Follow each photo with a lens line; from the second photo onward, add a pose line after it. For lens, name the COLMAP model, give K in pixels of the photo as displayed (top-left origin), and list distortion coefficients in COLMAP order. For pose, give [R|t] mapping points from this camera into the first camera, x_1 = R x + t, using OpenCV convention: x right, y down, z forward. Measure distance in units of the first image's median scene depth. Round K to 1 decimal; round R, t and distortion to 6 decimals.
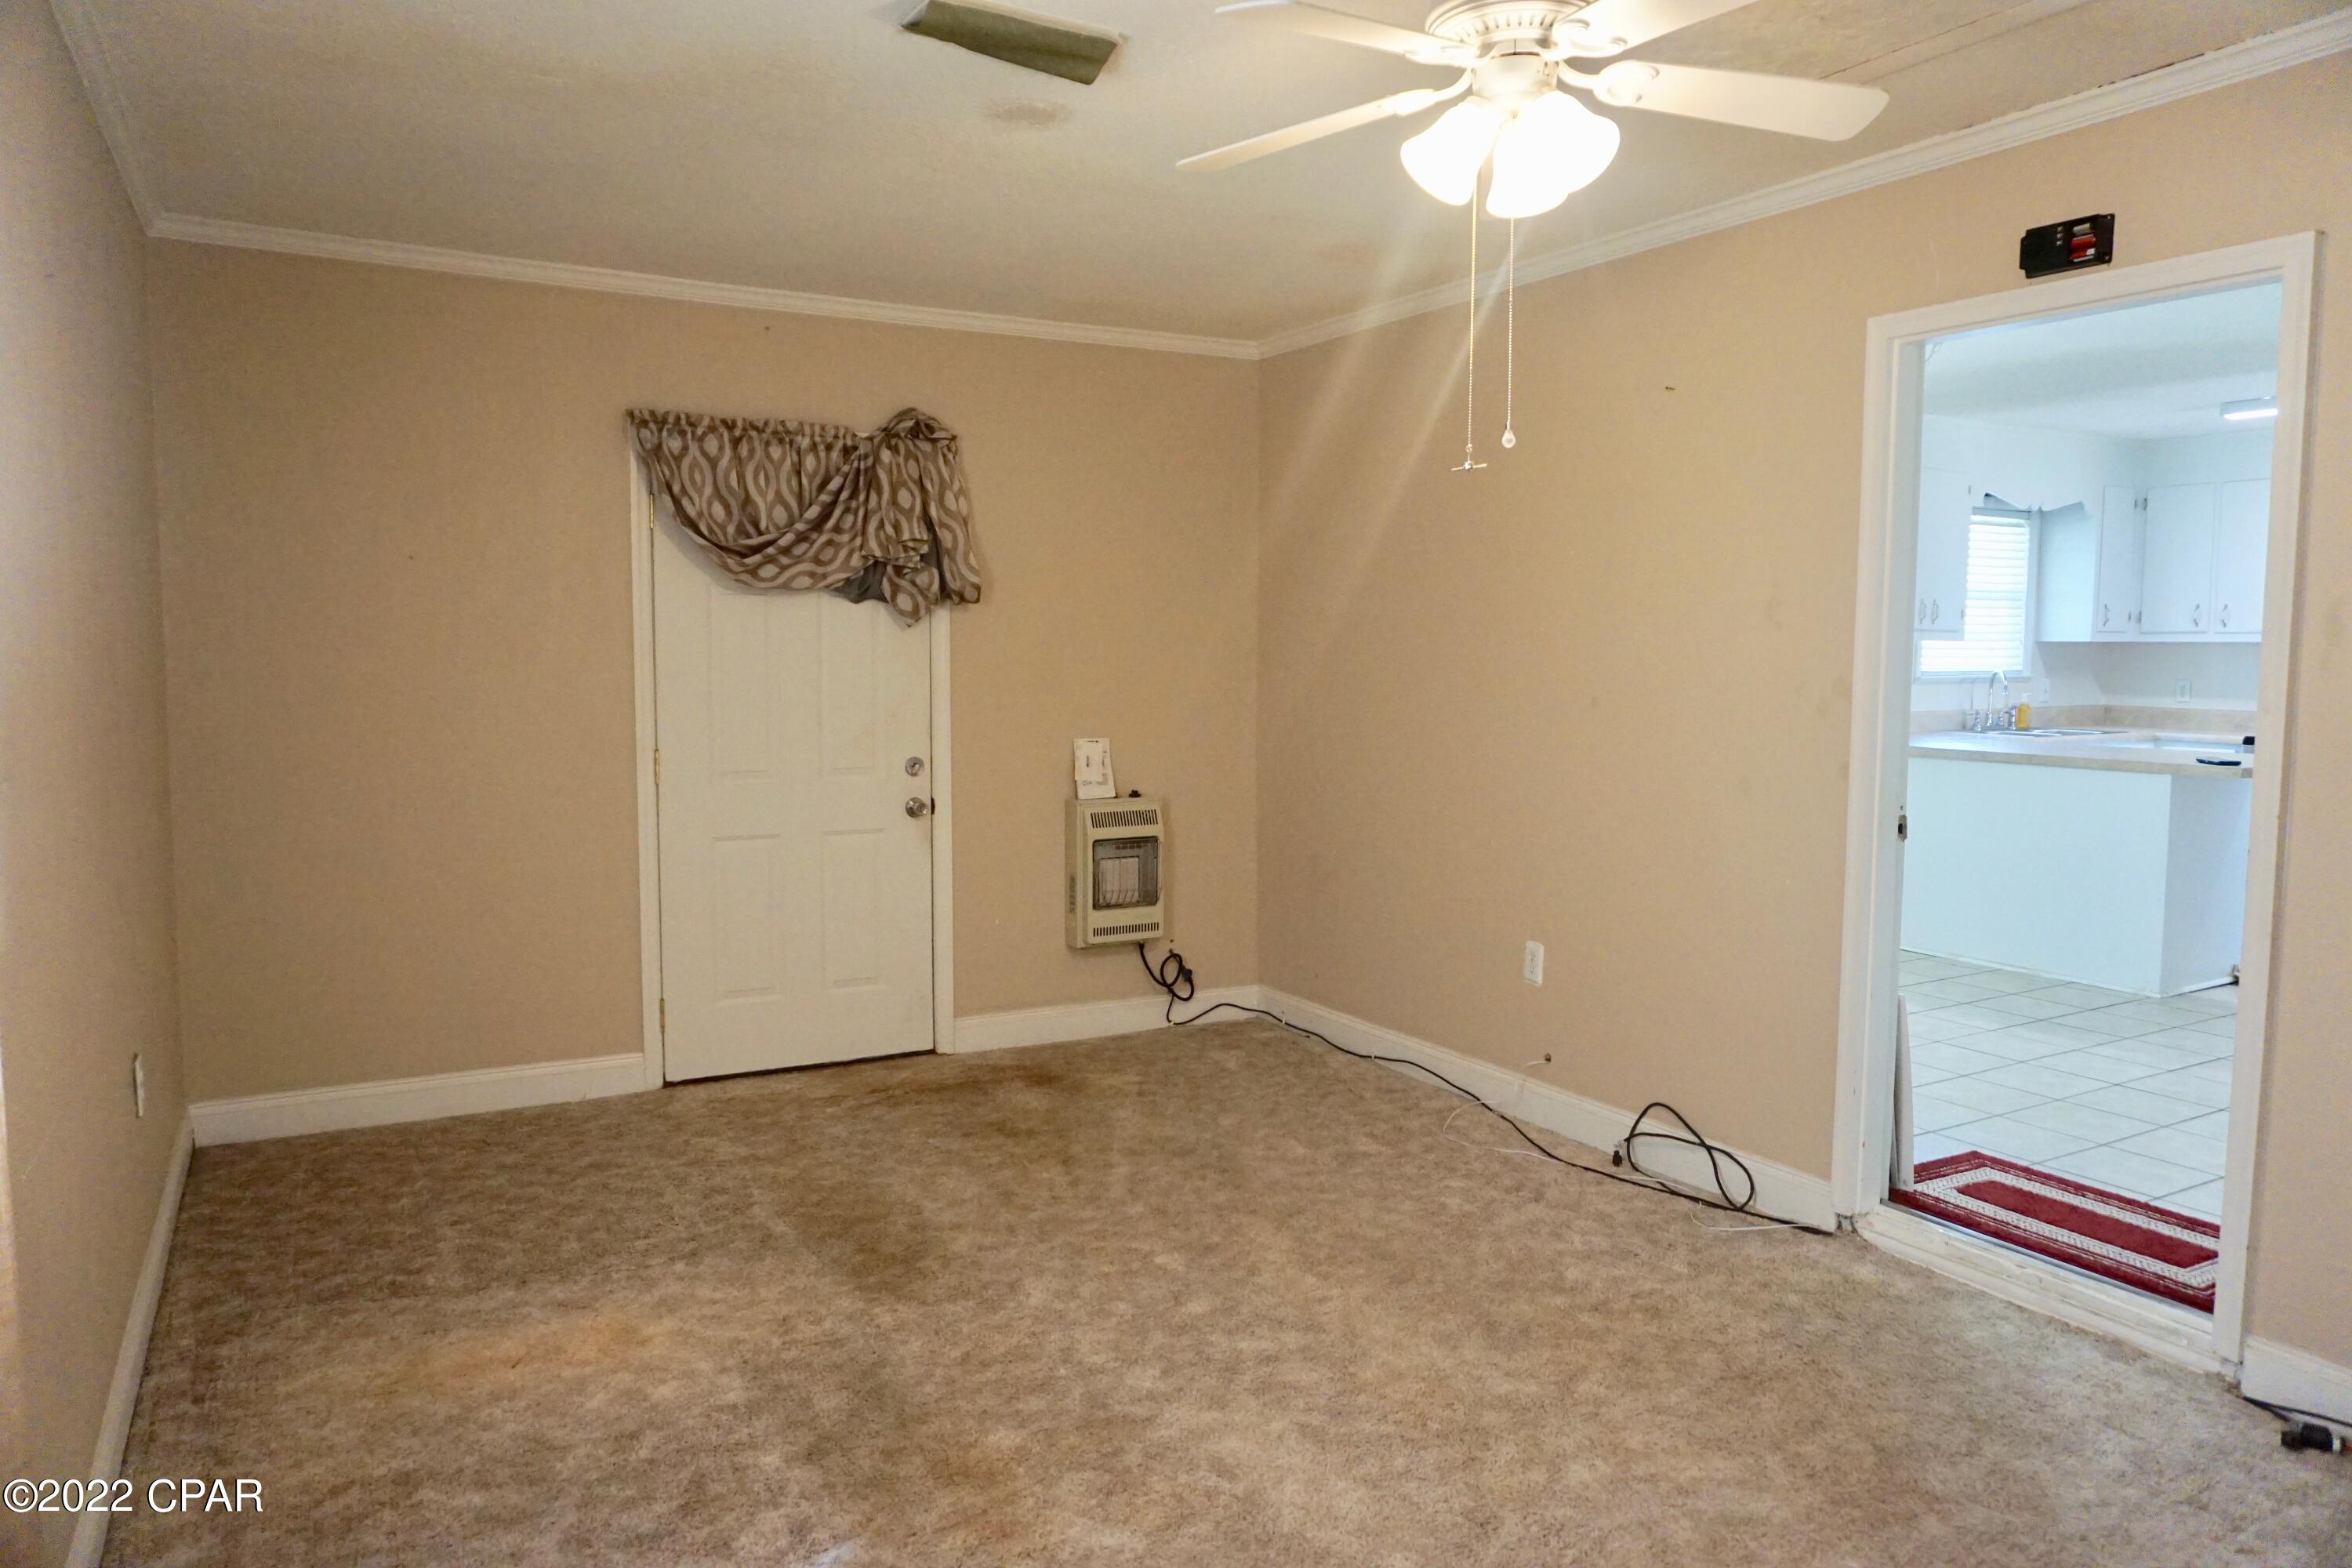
lens RADIAL K [[1586.2, 0, 1173.2], [0, 1586.2, 777.5], [0, 0, 1]] dist [-0.007610, -0.000962]
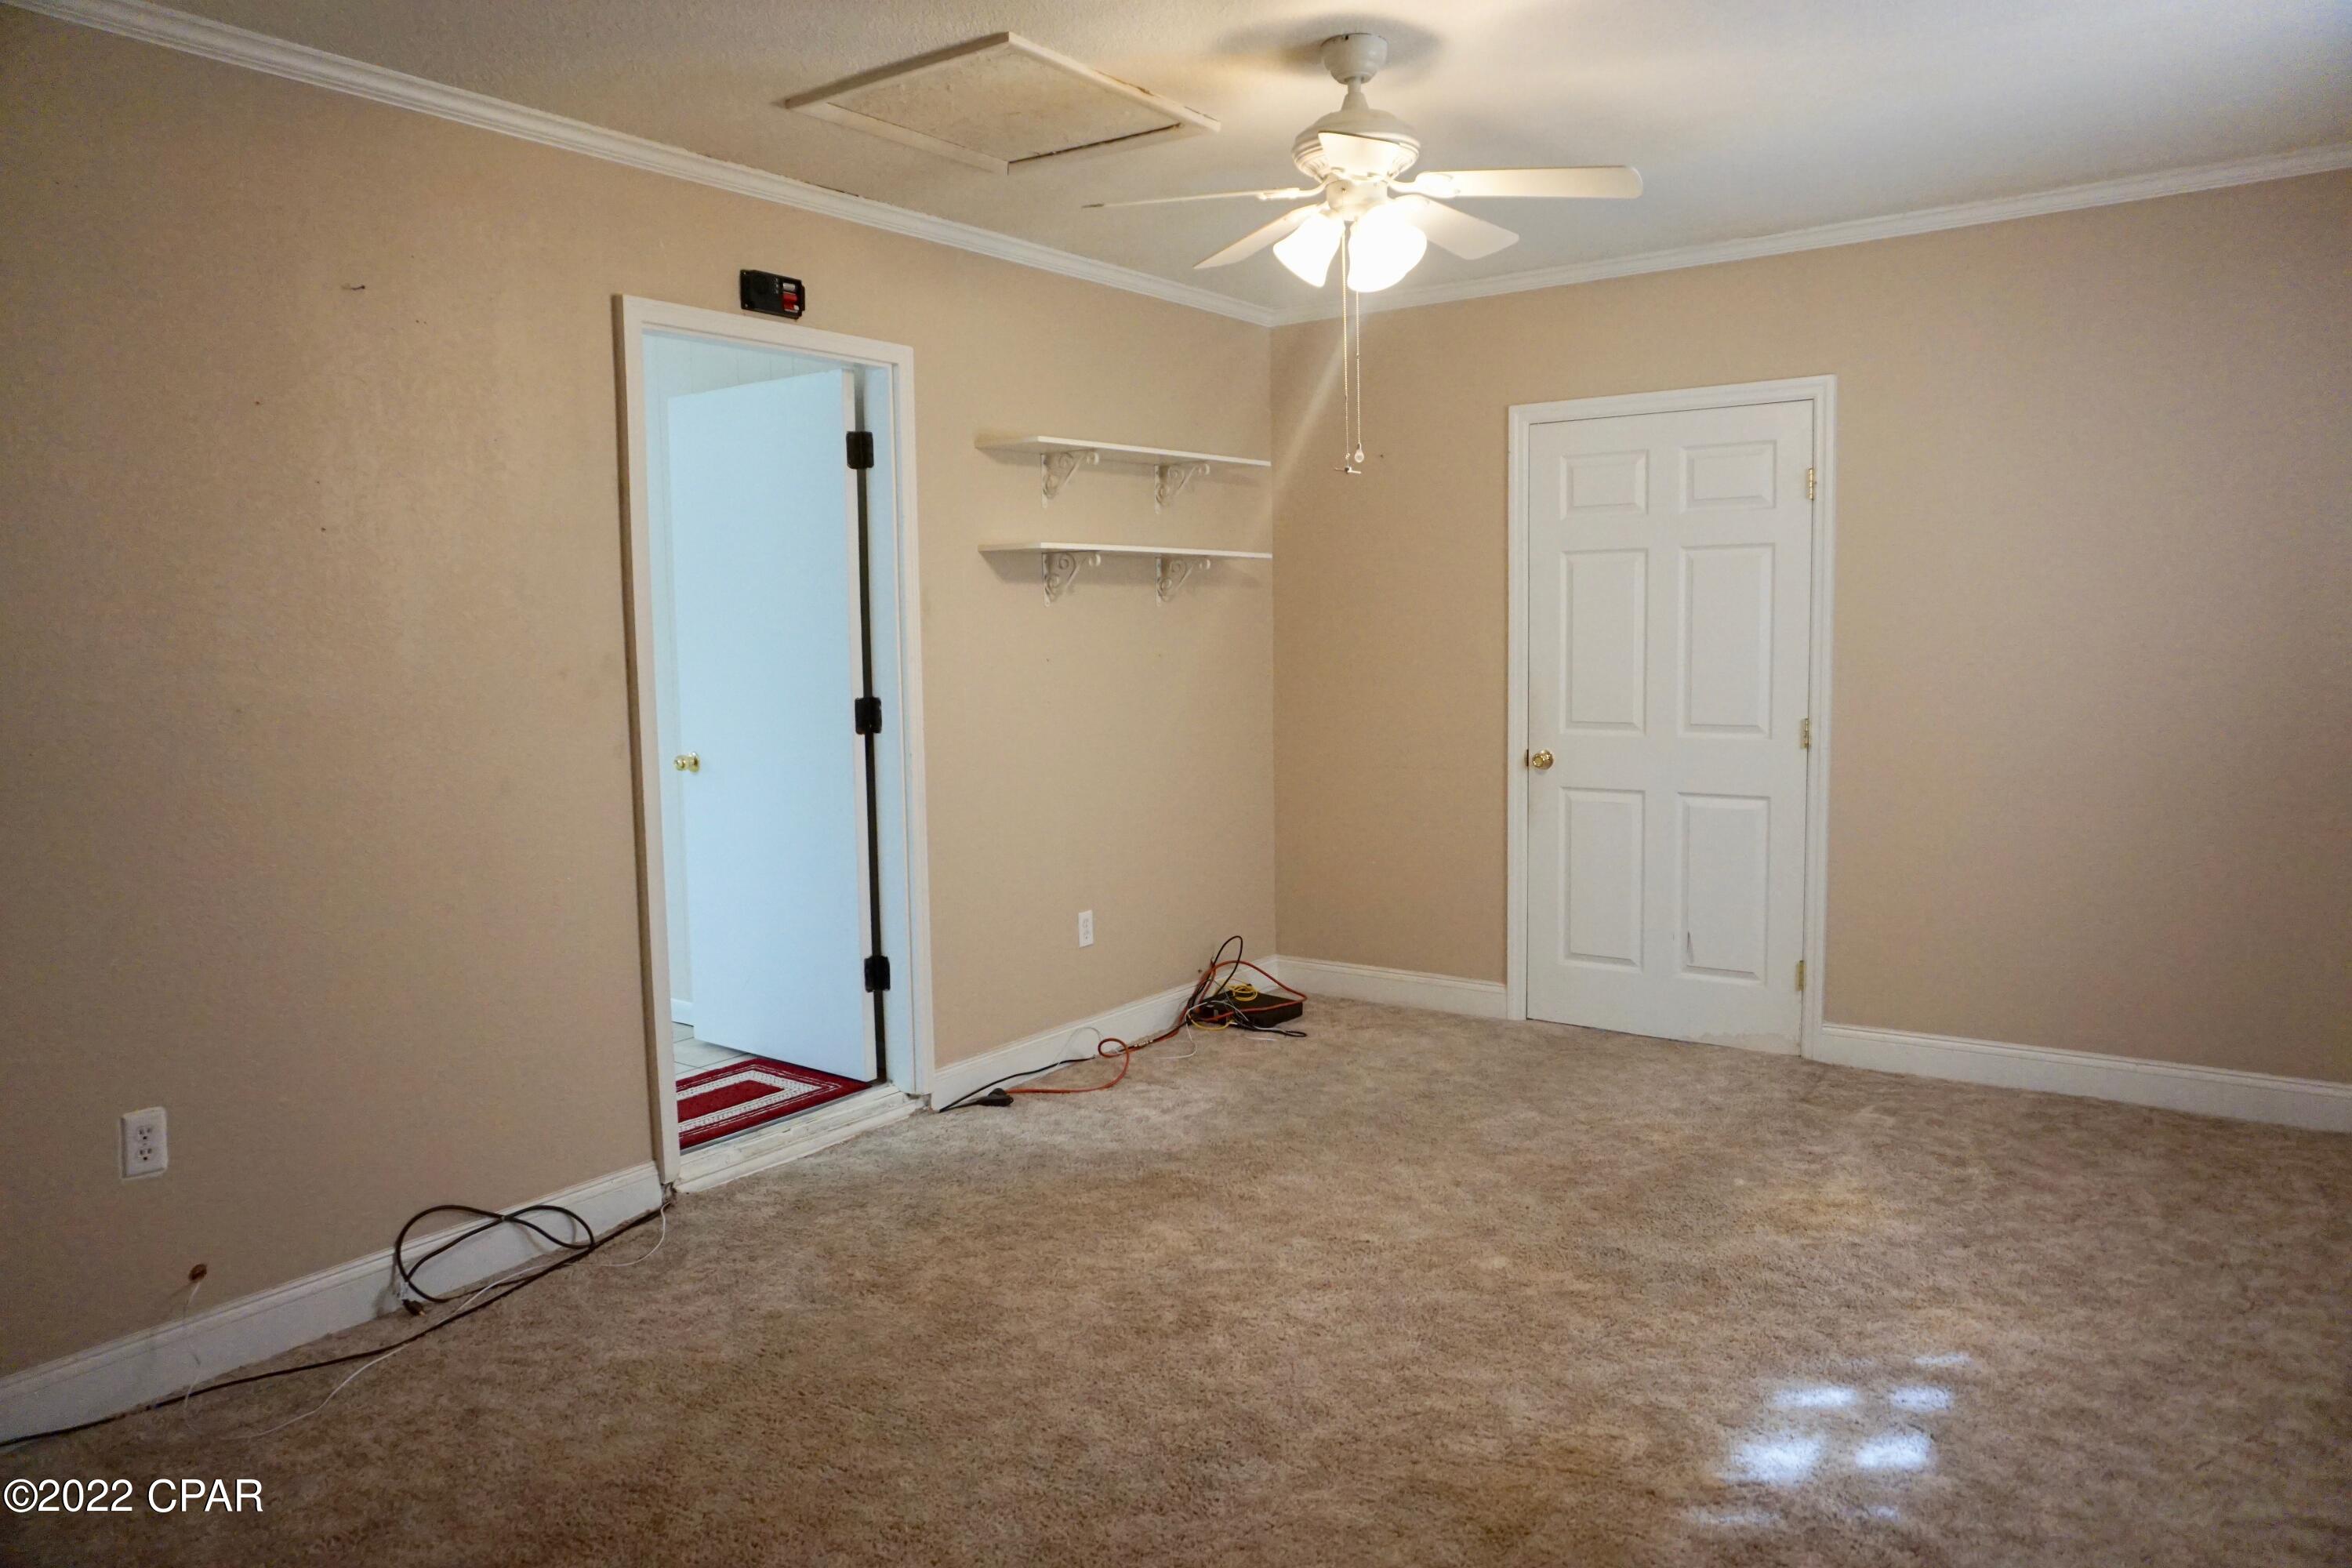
lens RADIAL K [[1586.2, 0, 1171.4], [0, 1586.2, 790.1], [0, 0, 1]] dist [-0.007610, -0.000962]
pose [[-0.428233, -0.085717, 0.899594, -0.566054], [0.093930, 0.985877, 0.138652, -0.077119], [-0.898773, 0.143874, -0.414133, 1.020662]]
